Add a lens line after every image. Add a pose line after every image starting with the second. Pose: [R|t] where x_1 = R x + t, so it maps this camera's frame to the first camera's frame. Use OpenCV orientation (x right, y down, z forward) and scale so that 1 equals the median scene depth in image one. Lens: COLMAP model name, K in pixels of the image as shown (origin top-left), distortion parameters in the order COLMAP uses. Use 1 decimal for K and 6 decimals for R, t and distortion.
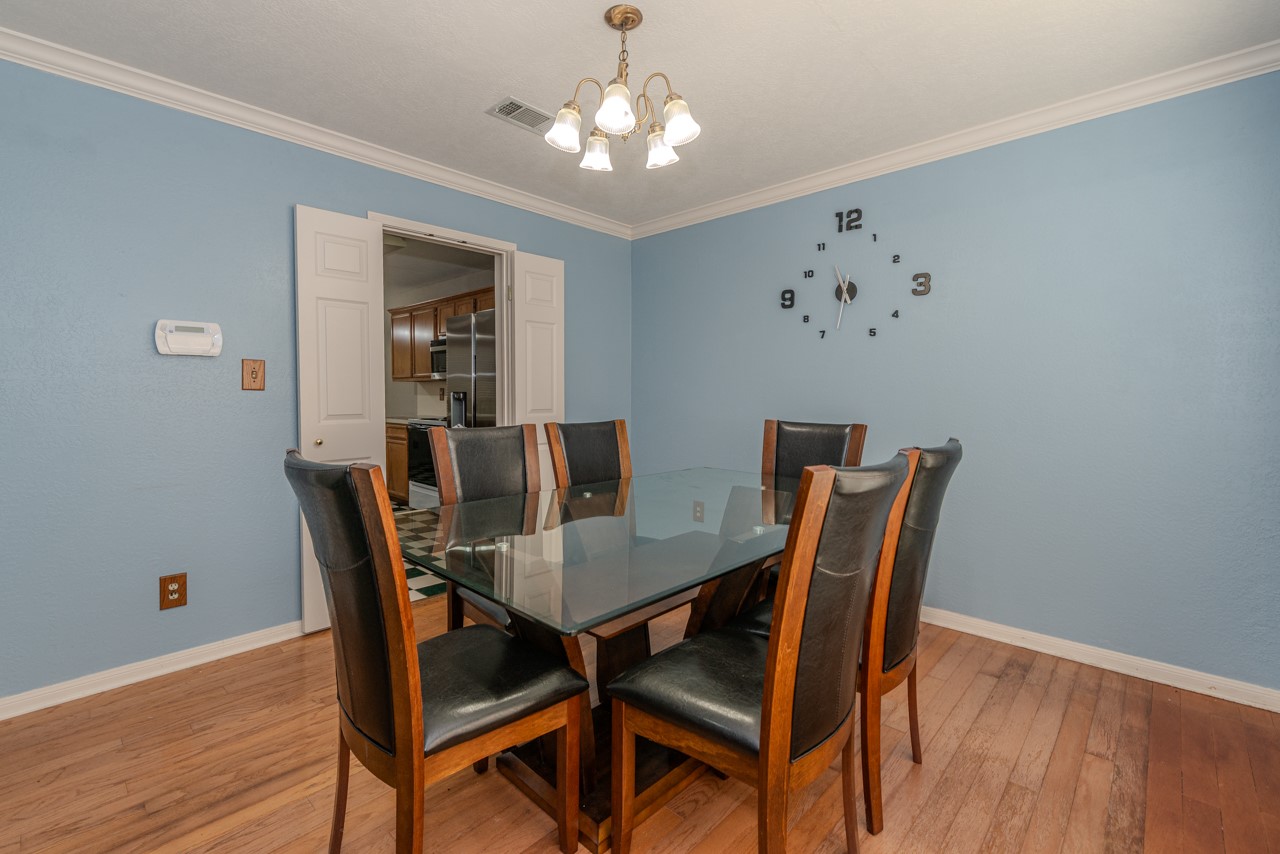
lens RADIAL K [[559.8, 0, 658.4], [0, 559.8, 410.7], [0, 0, 1]] dist [-0.001677, -0.000306]
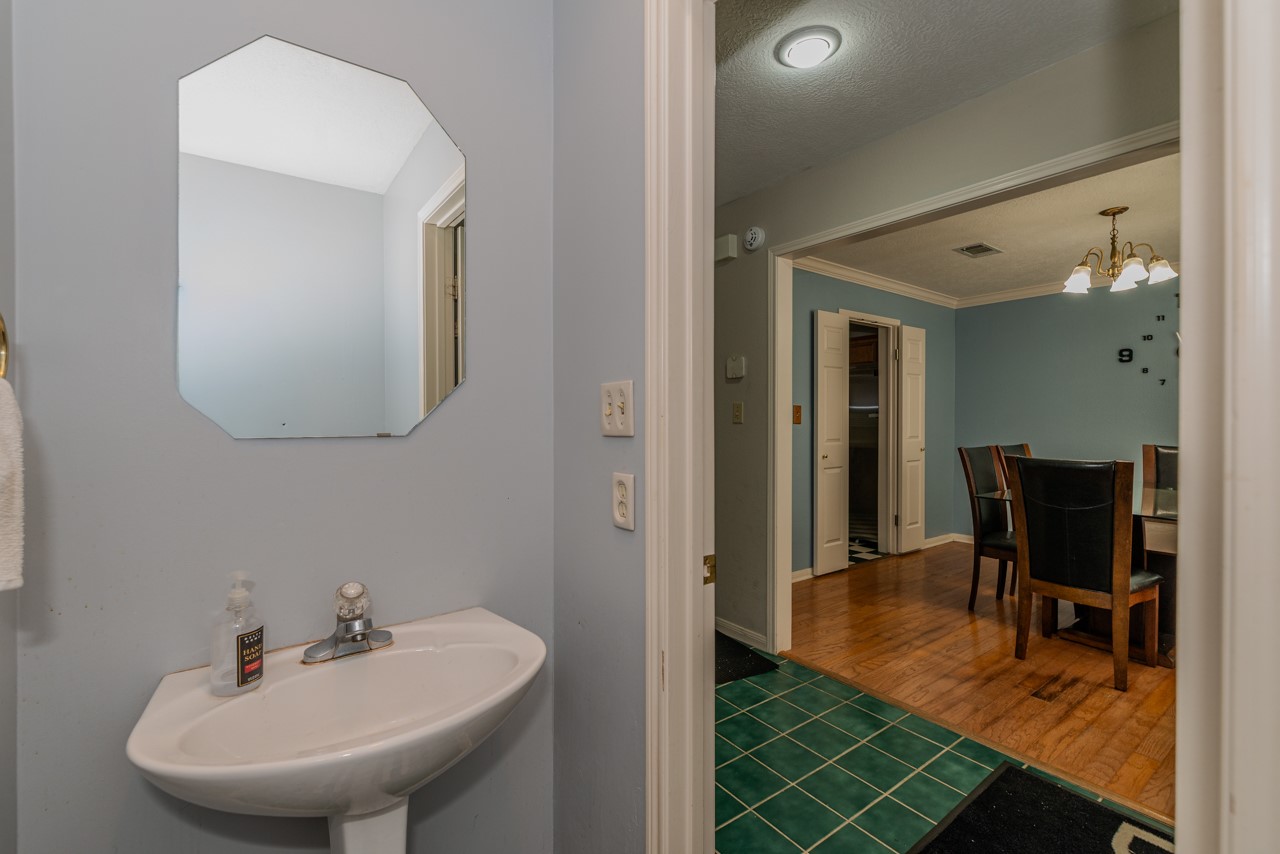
lens RADIAL K [[559.8, 0, 638.8], [0, 559.8, 424.8], [0, 0, 1]] dist [-0.001677, -0.000306]
pose [[0.982262, 0.000560, -0.187511, -0.727950], [-0.004453, 0.999783, -0.020342, 0.000929], [0.187459, 0.020816, 0.982052, -0.590853]]
